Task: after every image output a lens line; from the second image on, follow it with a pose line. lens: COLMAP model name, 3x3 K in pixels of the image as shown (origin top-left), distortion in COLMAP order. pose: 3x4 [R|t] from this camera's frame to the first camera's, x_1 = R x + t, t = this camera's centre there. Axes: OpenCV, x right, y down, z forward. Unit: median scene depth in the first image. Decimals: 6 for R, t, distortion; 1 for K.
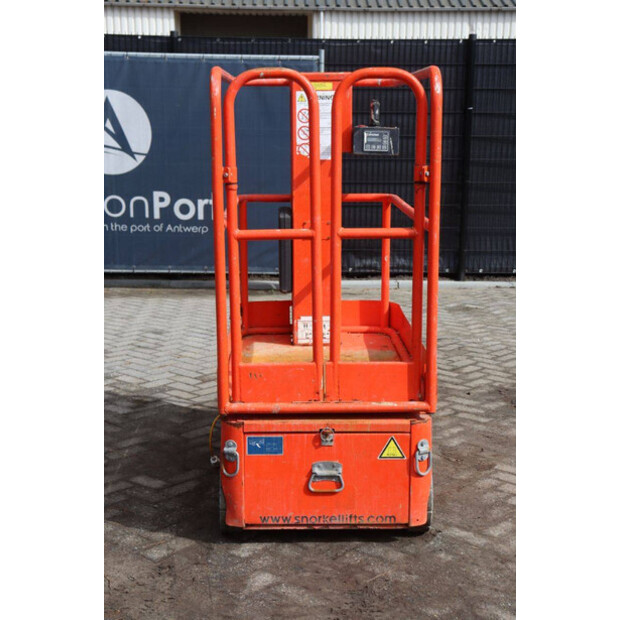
lens RADIAL K [[1057.9, 0, 310.0], [0, 1057.9, 310.0], [0, 0, 1]] dist [0.178993, 0.189892]
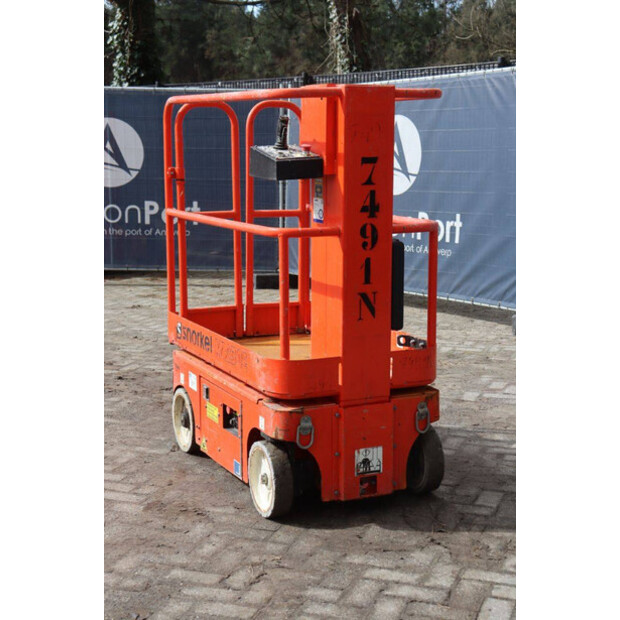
lens RADIAL K [[1075.3, 0, 310.0], [0, 1075.3, 310.0], [0, 0, 1]] dist [0.216628, -0.152391]
pose [[-0.917268, 0.066697, -0.392646, 0.501118], [-0.070580, 0.943051, 0.325075, -0.418351], [0.391966, 0.325894, -0.860323, 2.269596]]
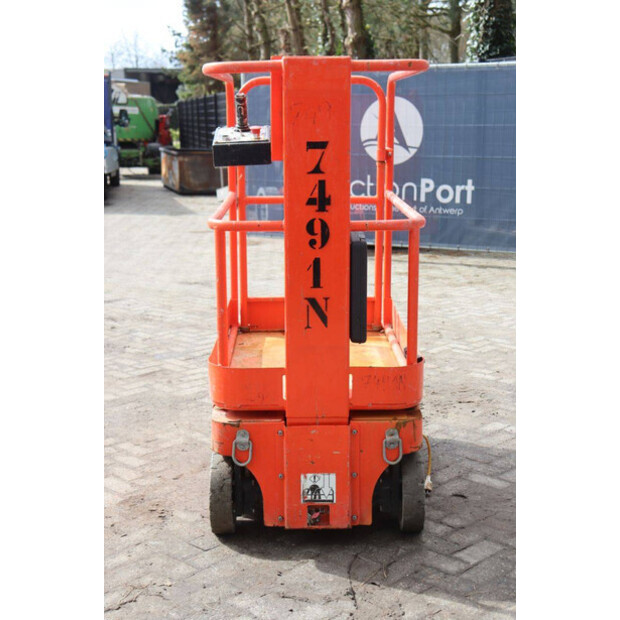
lens RADIAL K [[1008.0, 0, 310.0], [0, 1008.0, 310.0], [0, 0, 1]] dist [0.169714, -0.069842]
pose [[-0.999923, 0.004246, 0.011663, 0.002291], [0.008258, 0.929066, 0.369823, -0.403171], [-0.009265, 0.369891, -0.929029, 2.176860]]
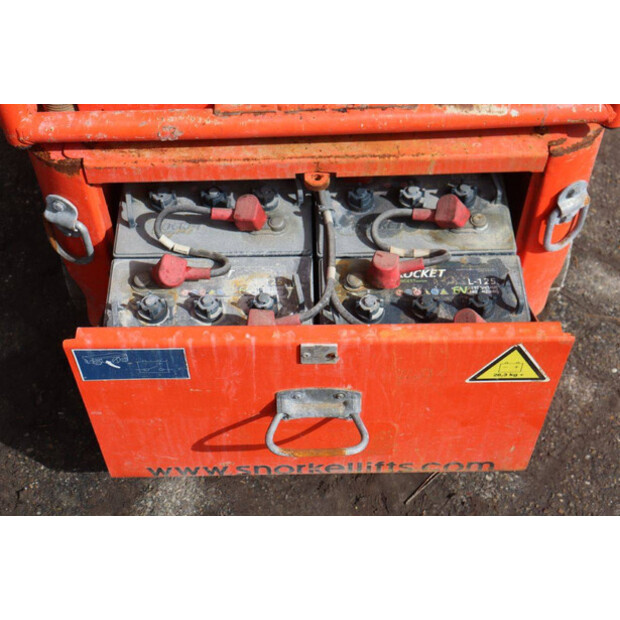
lens RADIAL K [[1003.9, 0, 310.0], [0, 1003.9, 310.0], [0, 0, 1]] dist [0.388493, 0.022699]
pose [[0.999869, -0.014315, 0.007552, 0.009961], [0.005116, 0.722239, 0.691625, -0.096396], [-0.015355, -0.691495, 0.722218, 0.705110]]
